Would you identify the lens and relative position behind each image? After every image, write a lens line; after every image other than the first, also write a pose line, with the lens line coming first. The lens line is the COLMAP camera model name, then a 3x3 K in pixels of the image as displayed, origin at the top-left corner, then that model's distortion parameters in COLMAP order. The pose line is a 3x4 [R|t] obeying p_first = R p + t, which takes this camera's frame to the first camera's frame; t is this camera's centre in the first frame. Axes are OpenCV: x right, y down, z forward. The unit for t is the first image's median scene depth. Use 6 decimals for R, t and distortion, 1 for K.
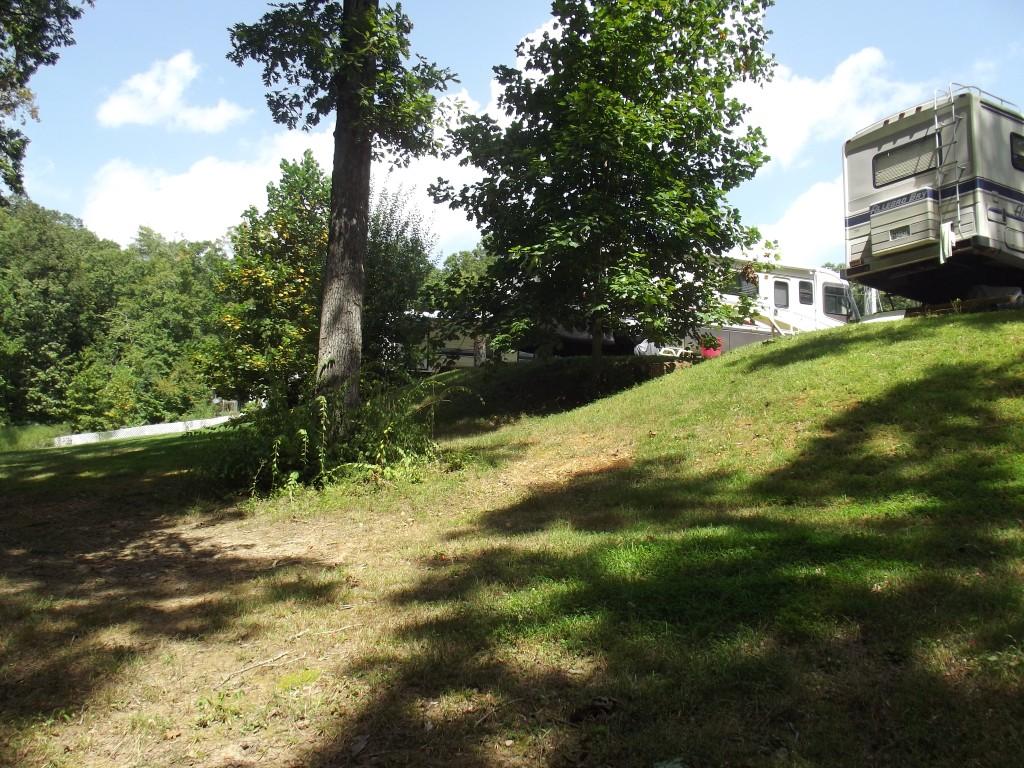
lens RADIAL K [[881.6, 0, 512.4], [0, 881.6, 398.1], [0, 0, 1]] dist [-0.051554, 0.024169]
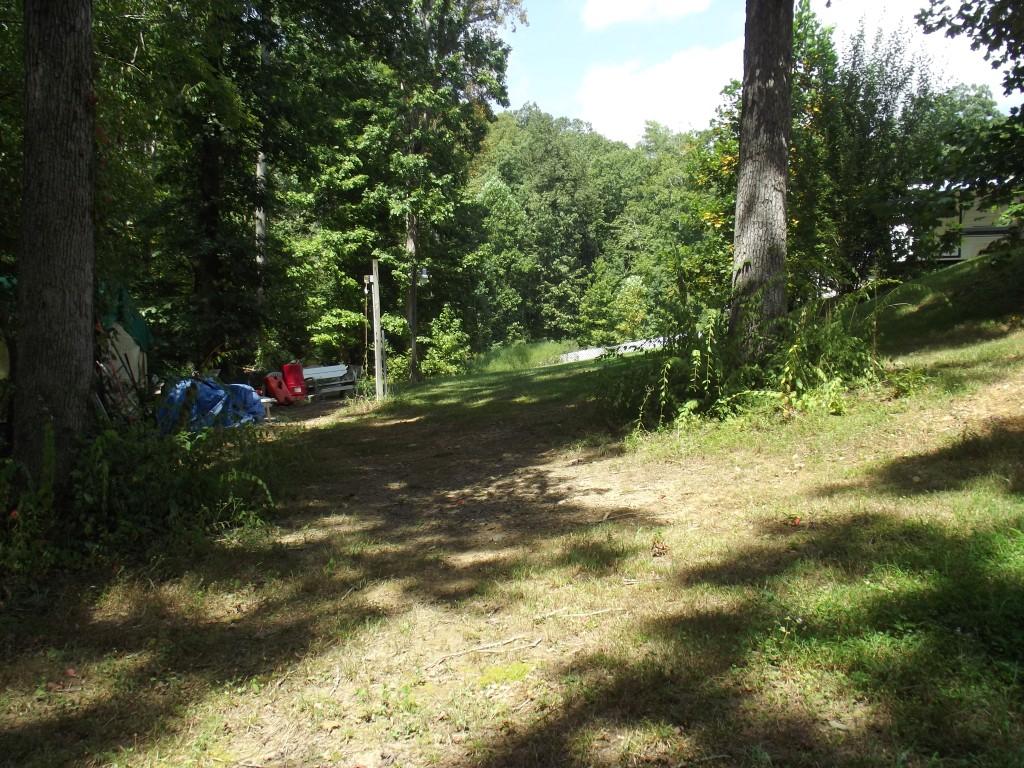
lens RADIAL K [[998.9, 0, 513.7], [0, 998.9, 385.0], [0, 0, 1]] dist [0.036913, 0.000000]
pose [[0.848030, -0.009572, -0.529862, 0.069919], [0.054403, 0.996127, 0.069076, -0.003768], [0.527149, -0.087404, 0.845266, 0.061216]]
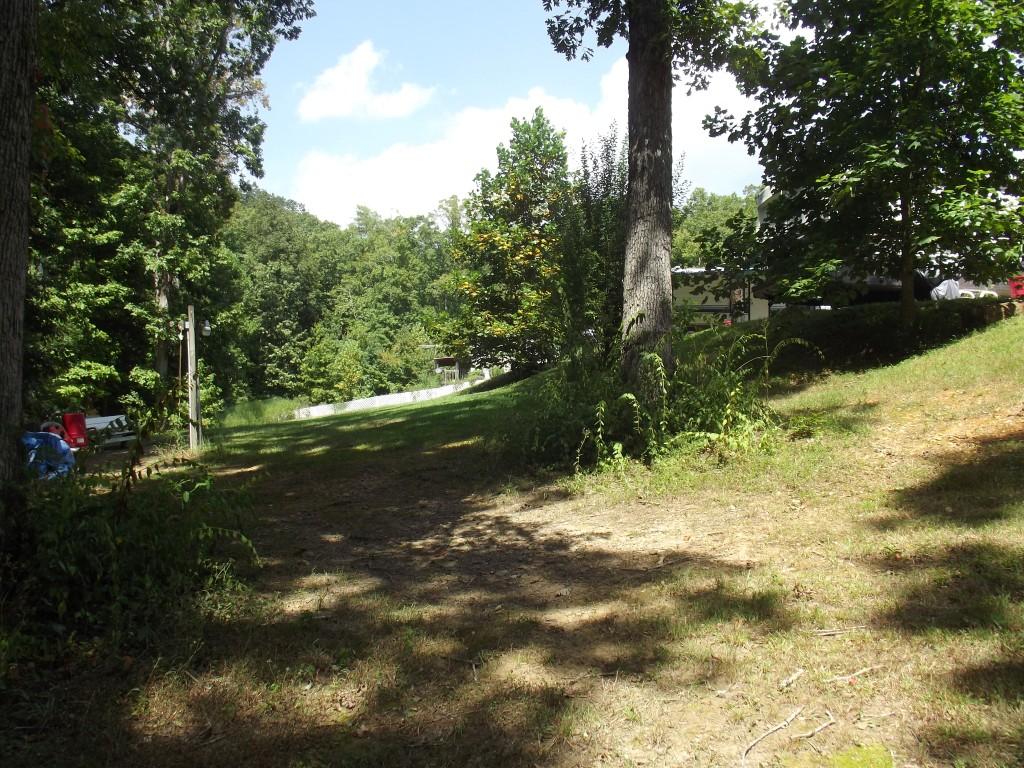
lens RADIAL K [[881.6, 0, 506.9], [0, 881.6, 385.1], [0, 0, 1]] dist [-0.051554, 0.024169]
pose [[0.972310, -0.027314, -0.232095, -0.091005], [0.033172, 0.999221, 0.021376, 0.003003], [0.231330, -0.028483, 0.972458, 0.081340]]
